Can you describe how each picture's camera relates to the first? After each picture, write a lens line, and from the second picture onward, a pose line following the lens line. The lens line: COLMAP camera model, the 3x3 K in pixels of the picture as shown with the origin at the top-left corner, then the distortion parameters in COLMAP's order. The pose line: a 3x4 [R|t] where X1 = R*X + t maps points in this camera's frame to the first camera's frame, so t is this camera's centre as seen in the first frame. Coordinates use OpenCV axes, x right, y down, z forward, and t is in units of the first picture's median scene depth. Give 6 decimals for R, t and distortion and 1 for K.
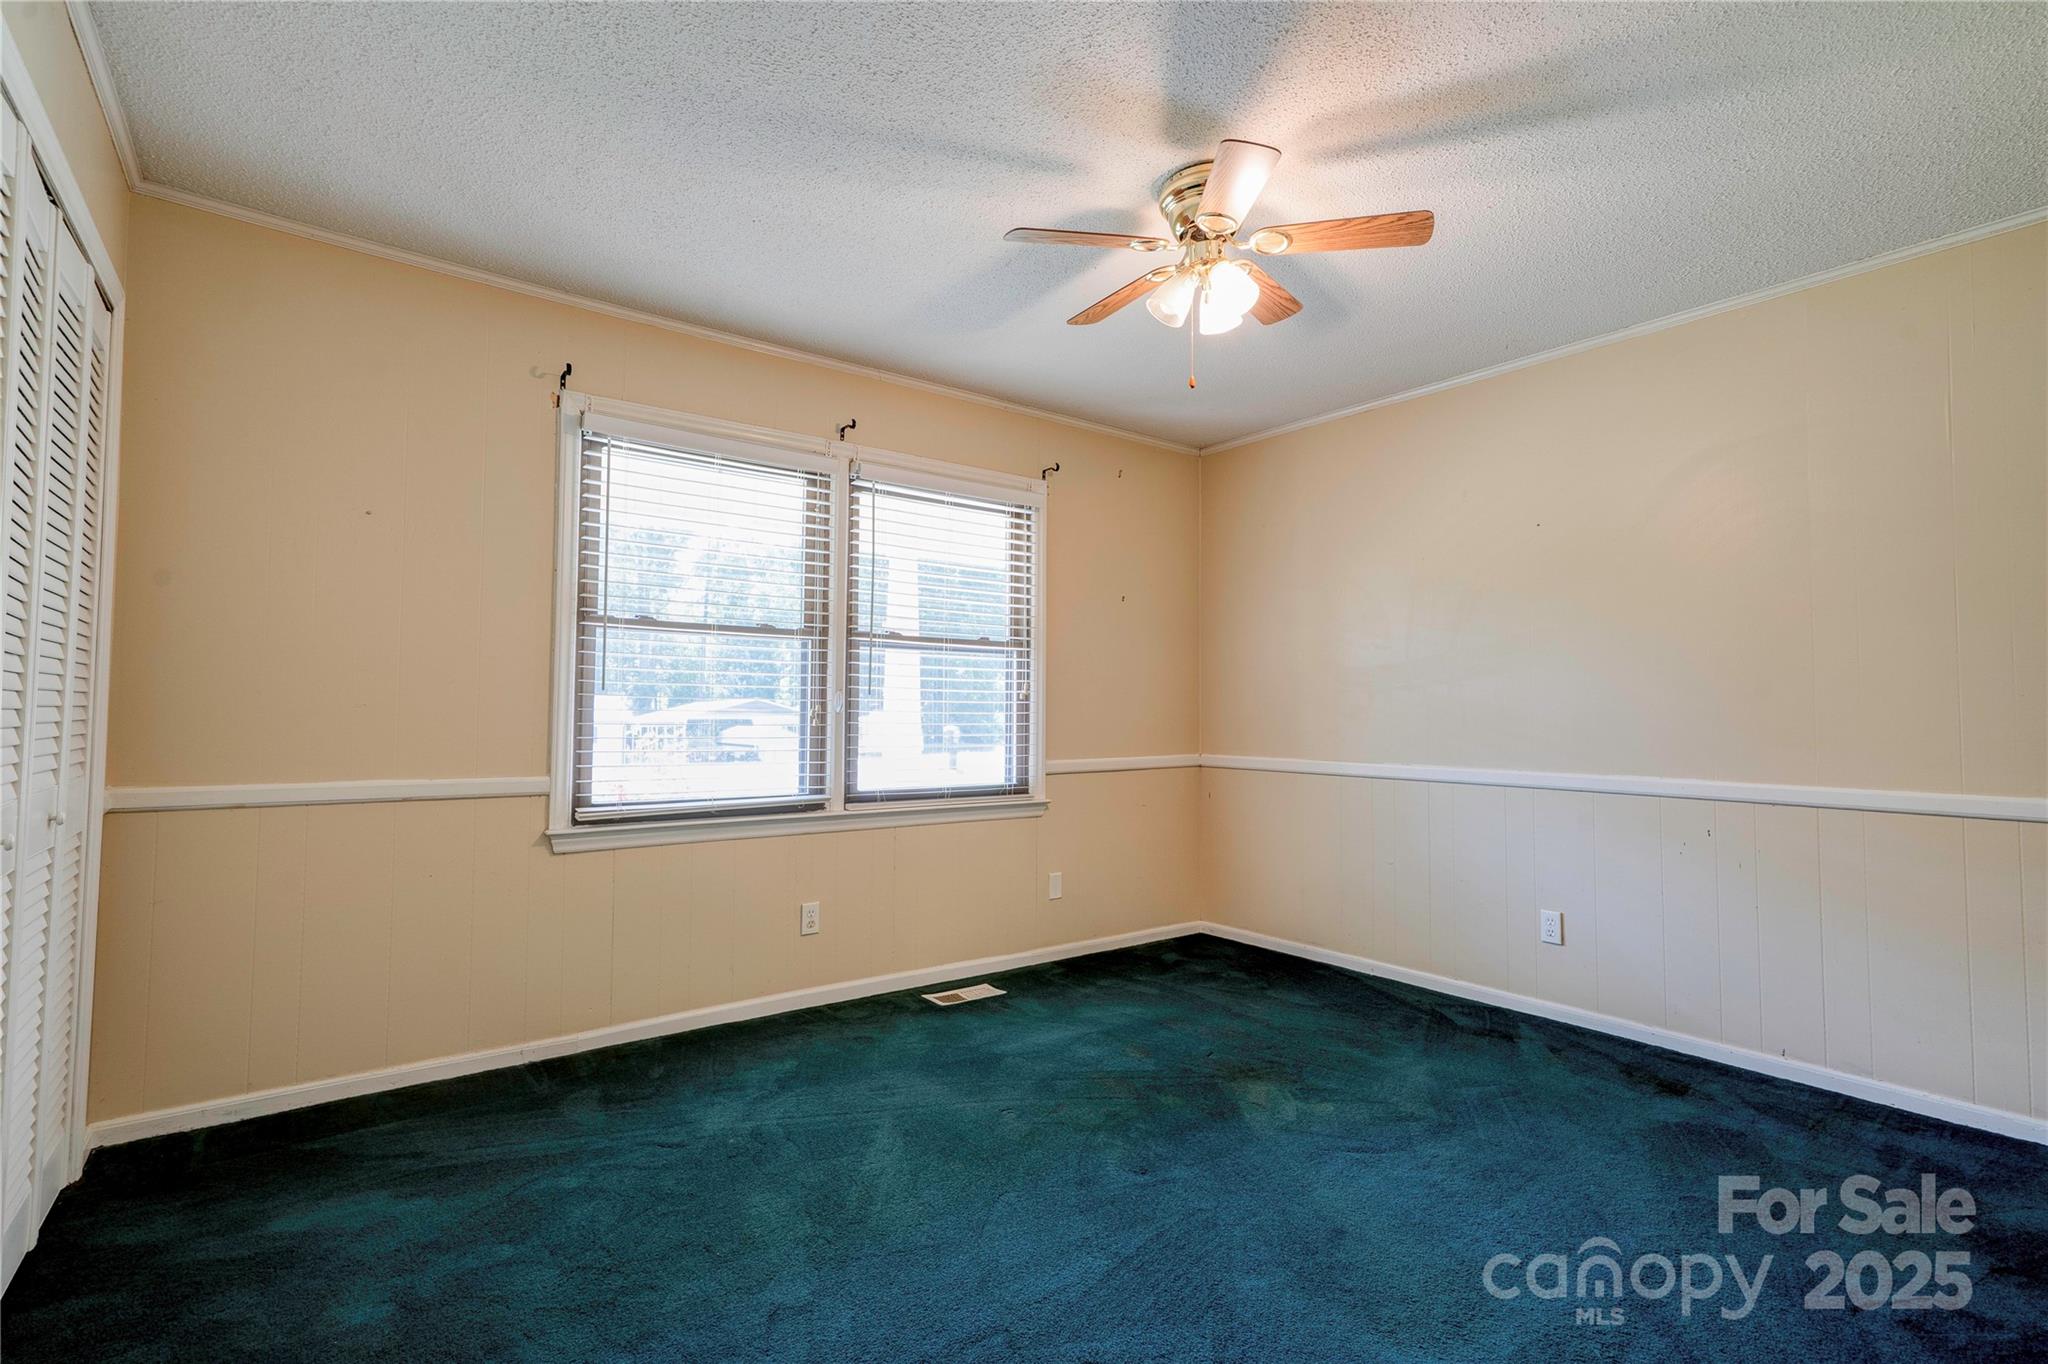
lens RADIAL K [[959.2, 0, 1003.5], [0, 959.2, 677.2], [0, 0, 1]] dist [-0.001188, 0.015701]
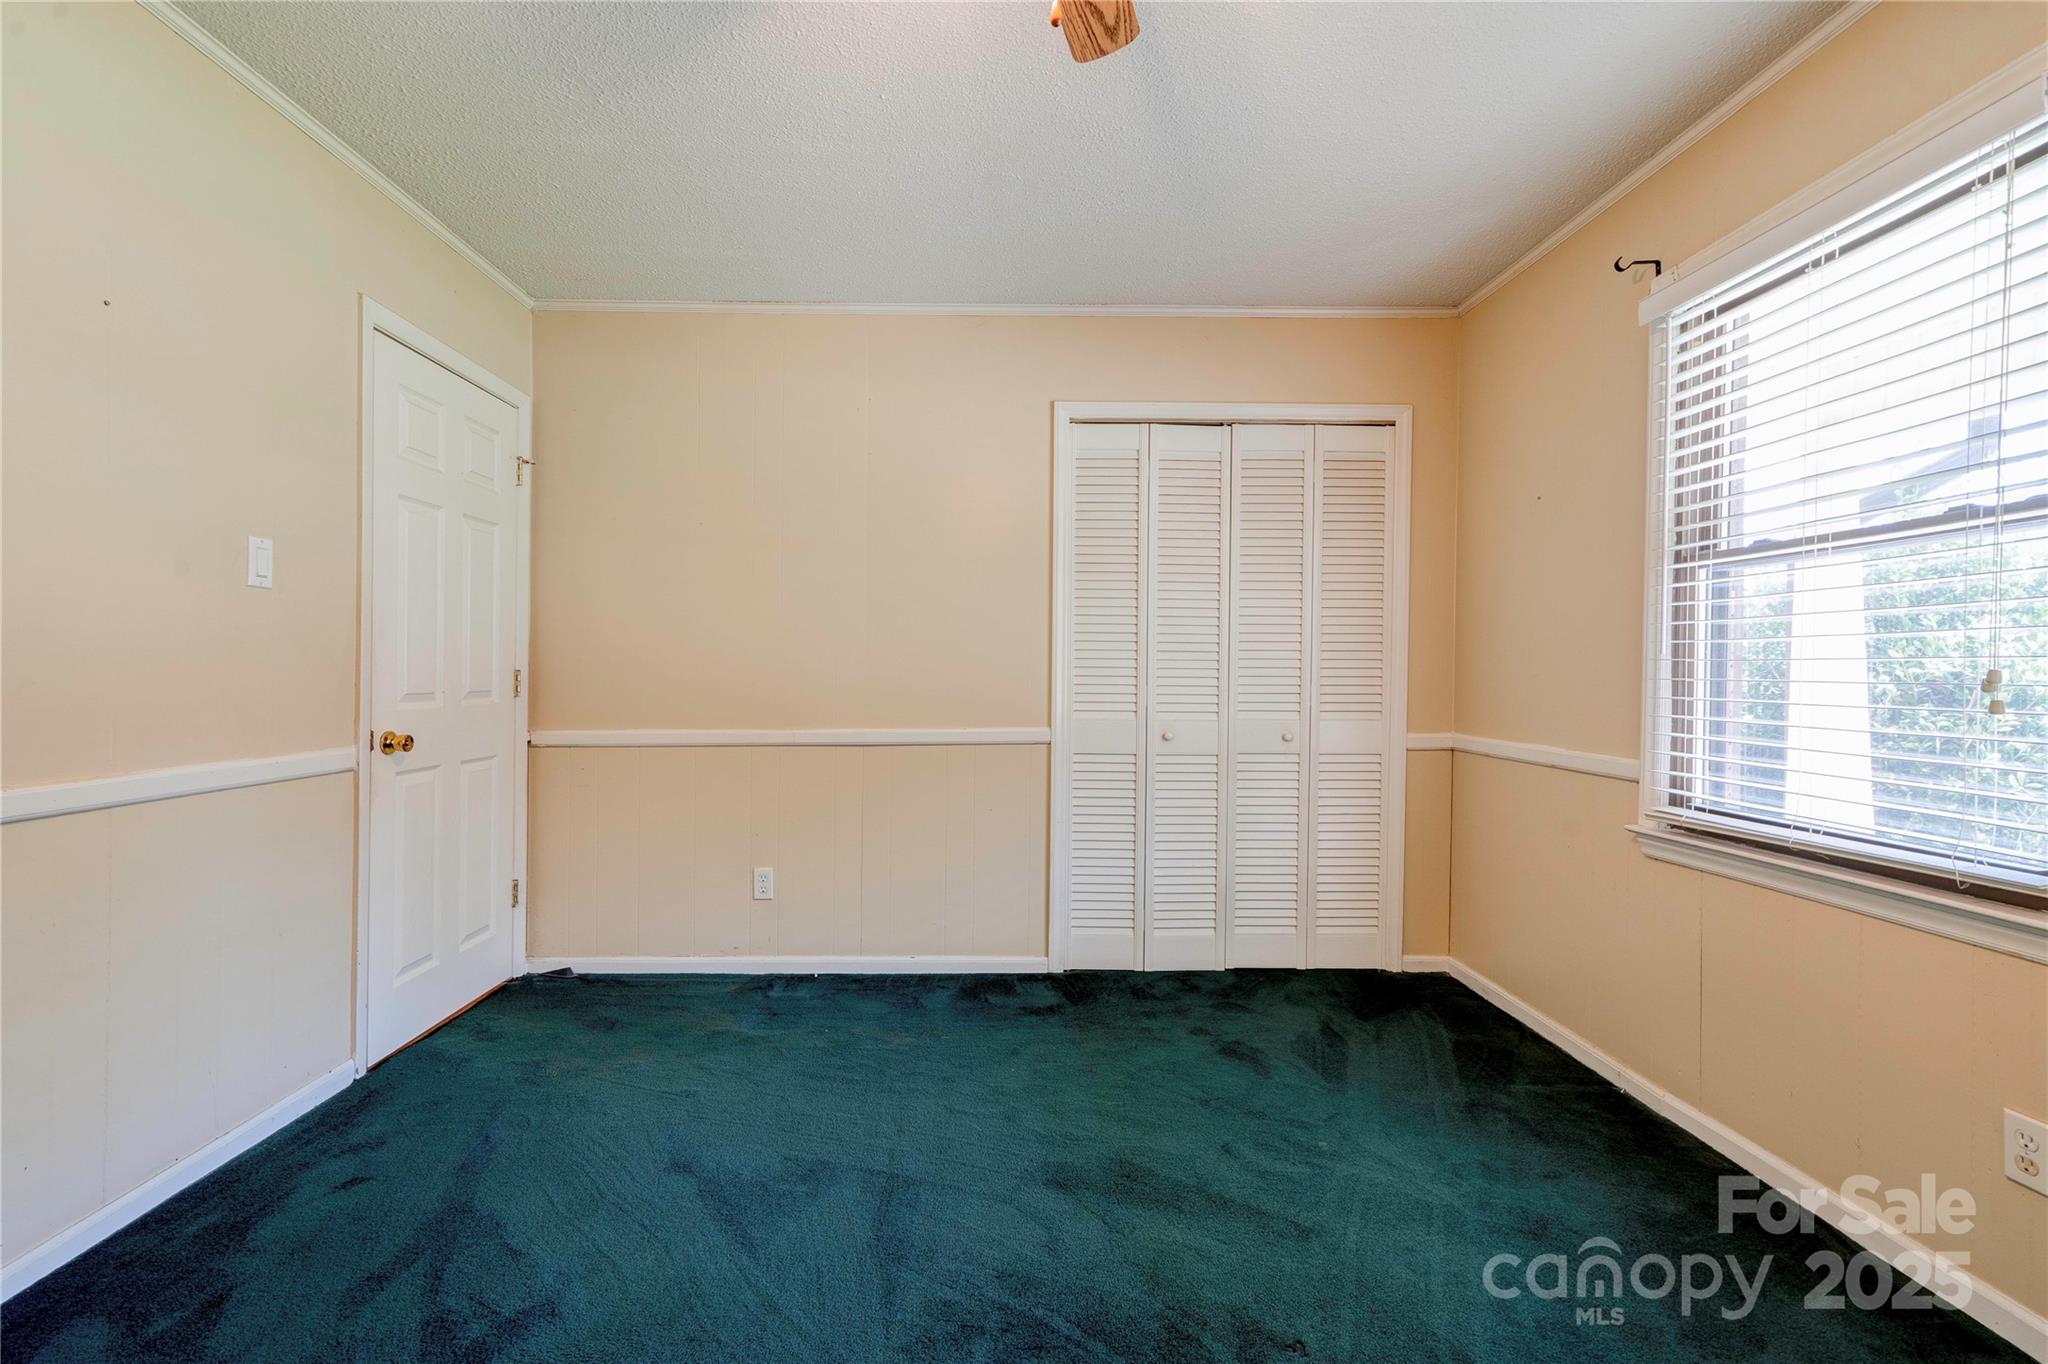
lens RADIAL K [[959.2, 0, 1003.5], [0, 959.2, 677.2], [0, 0, 1]] dist [-0.001188, 0.015701]
pose [[-0.573746, -0.007802, -0.818996, 0.618034], [0.017086, 0.999623, -0.021491, 0.045117], [0.818855, -0.026324, -0.573397, 1.203439]]
